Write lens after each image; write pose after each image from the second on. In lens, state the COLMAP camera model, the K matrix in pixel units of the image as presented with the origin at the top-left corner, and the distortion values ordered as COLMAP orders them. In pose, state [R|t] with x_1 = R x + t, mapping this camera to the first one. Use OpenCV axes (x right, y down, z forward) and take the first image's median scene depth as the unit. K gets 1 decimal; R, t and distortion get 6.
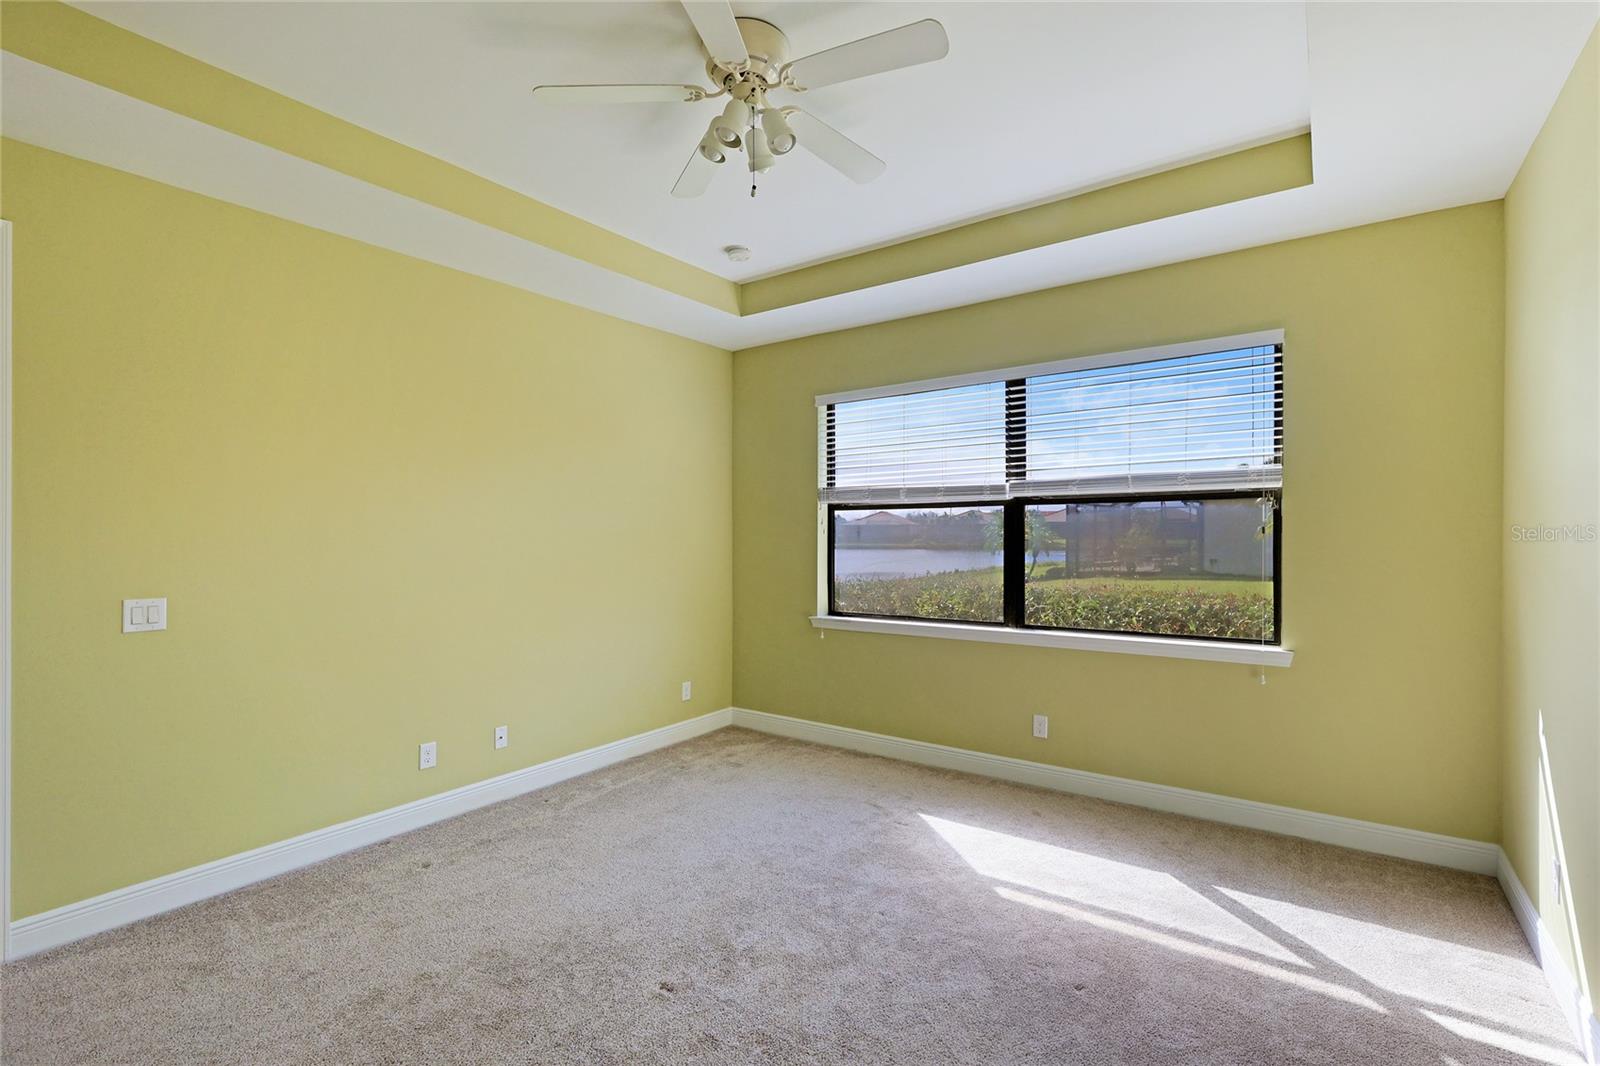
lens RADIAL K [[726.6, 0, 801.3], [0, 726.6, 530.0], [0, 0, 1]] dist [0.000827, -0.000438]
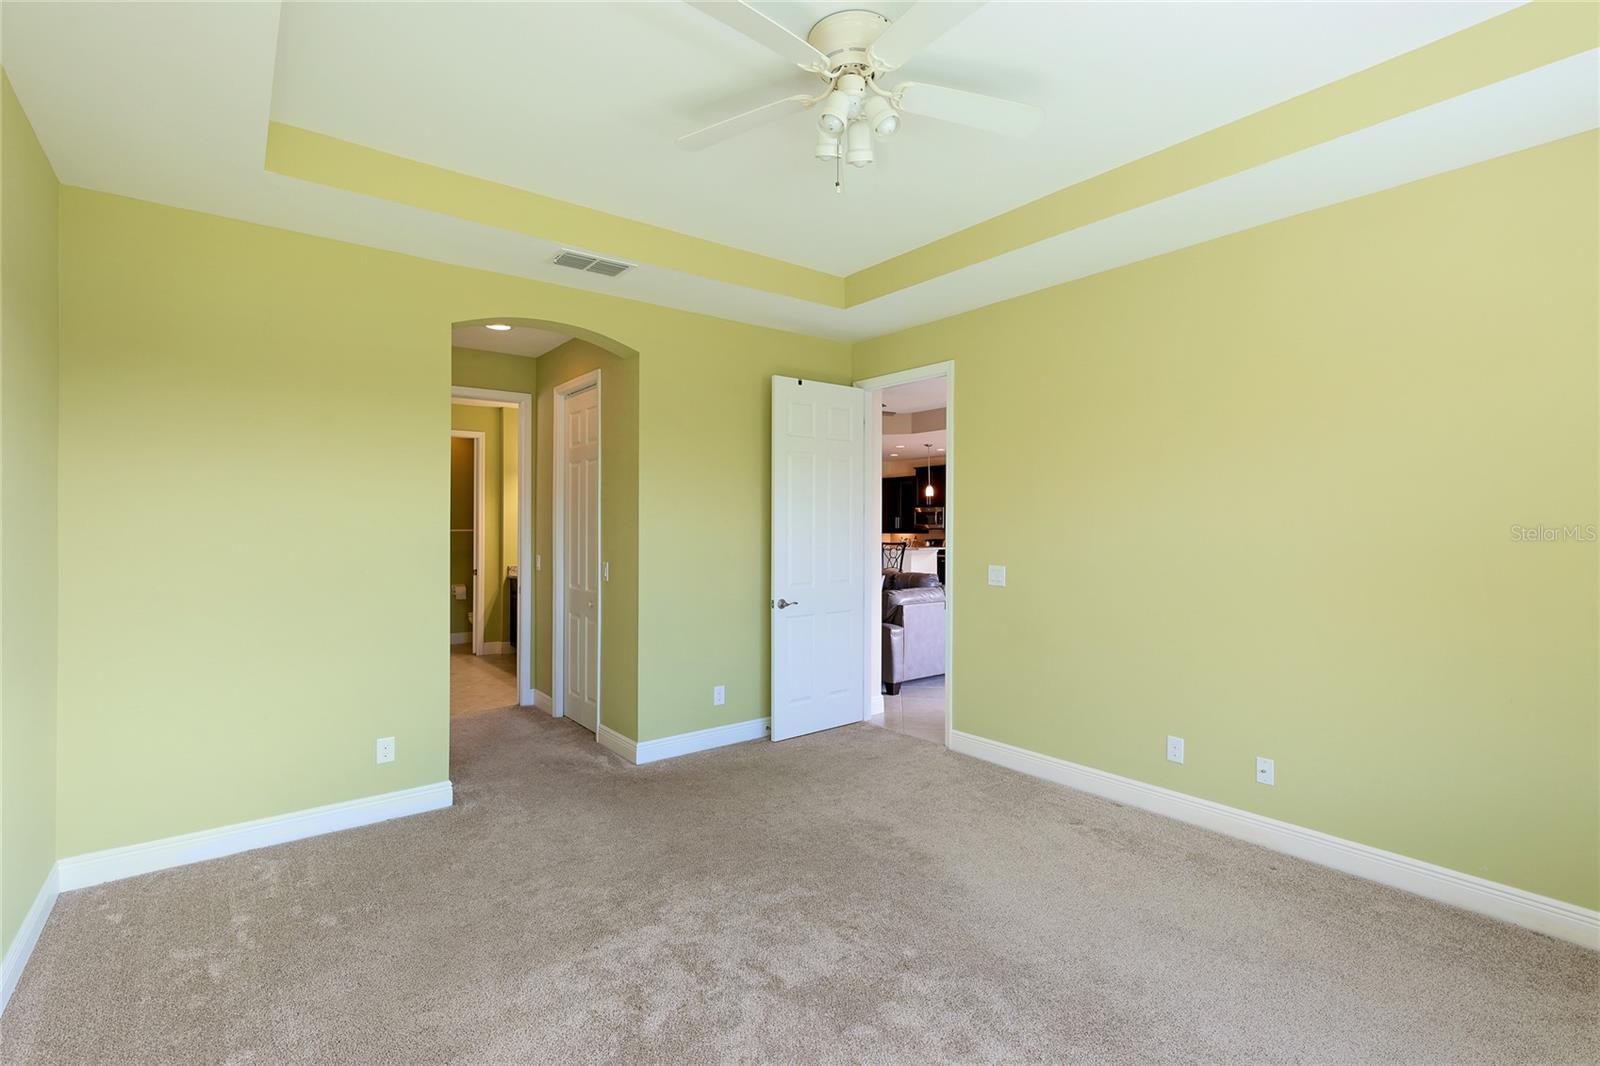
lens RADIAL K [[726.6, 0, 801.3], [0, 726.6, 530.0], [0, 0, 1]] dist [0.000827, -0.000438]
pose [[-0.269658, 0.011780, -0.962884, 0.748194], [0.001941, 0.999930, 0.011690, -0.003547], [0.962954, 0.001283, -0.269662, 1.006549]]
